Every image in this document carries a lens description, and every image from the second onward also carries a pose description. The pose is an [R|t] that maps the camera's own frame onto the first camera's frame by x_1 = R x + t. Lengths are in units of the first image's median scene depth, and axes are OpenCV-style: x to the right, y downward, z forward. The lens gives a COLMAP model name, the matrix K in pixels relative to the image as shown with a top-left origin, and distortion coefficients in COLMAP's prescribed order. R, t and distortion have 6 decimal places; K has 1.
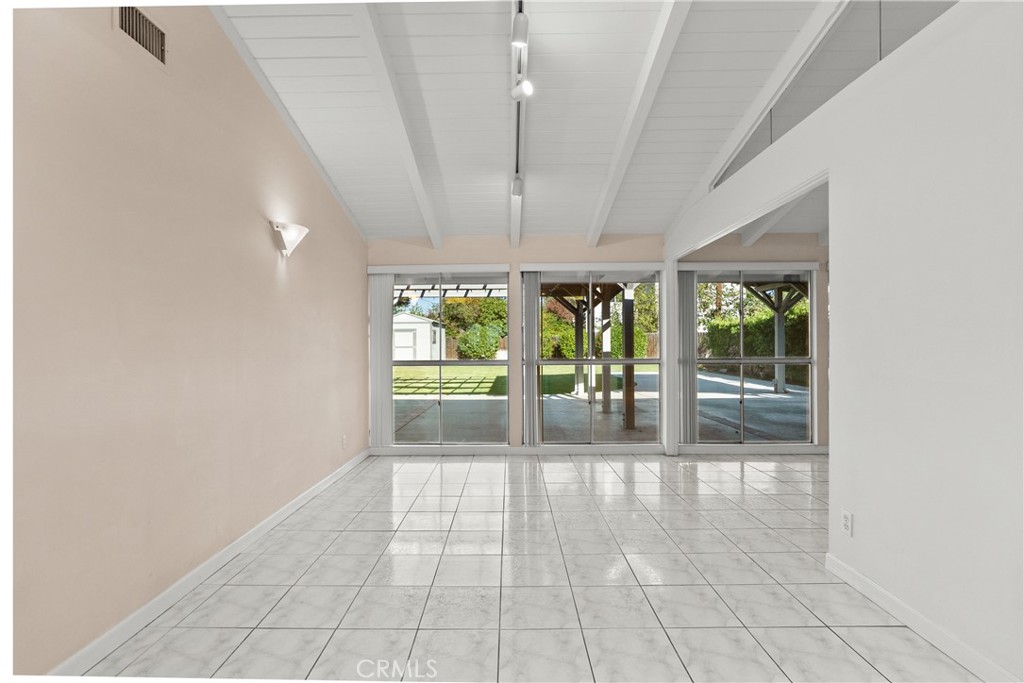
lens RADIAL K [[464.4, 0, 508.2], [0, 464.4, 346.4], [0, 0, 1]] dist [-0.008786, 0.004441]
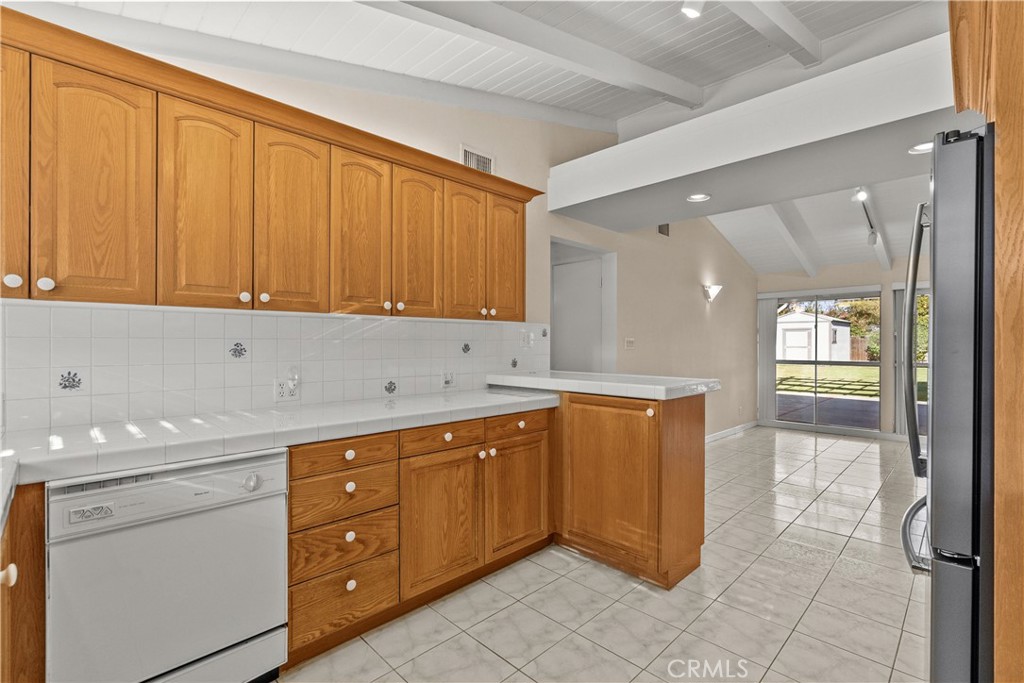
lens RADIAL K [[464.4, 0, 514.1], [0, 464.4, 345.5], [0, 0, 1]] dist [-0.008786, 0.004441]
pose [[0.708484, 0.012732, -0.705612, 0.113291], [-0.008230, 0.999918, 0.009780, -0.011932], [0.705678, -0.001122, 0.708531, -0.352377]]
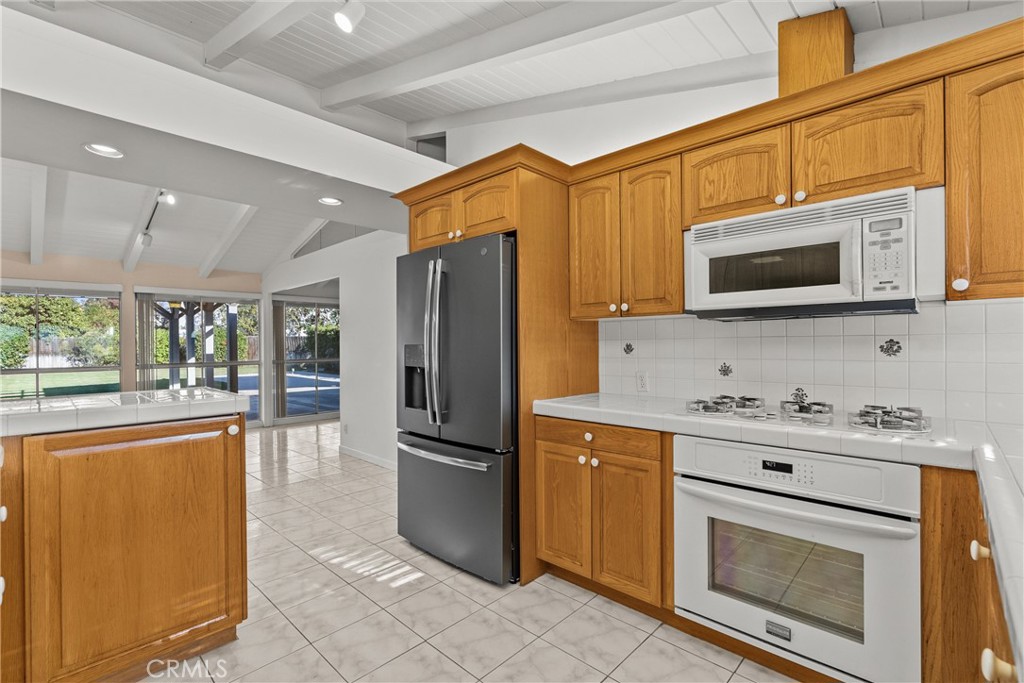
lens RADIAL K [[464.4, 0, 518.3], [0, 464.4, 344.2], [0, 0, 1]] dist [-0.008786, 0.004441]
pose [[0.681516, -0.001315, 0.731802, -0.109806], [0.006092, 0.999974, -0.003876, -0.009165], [-0.731778, 0.007100, 0.681506, -0.353081]]
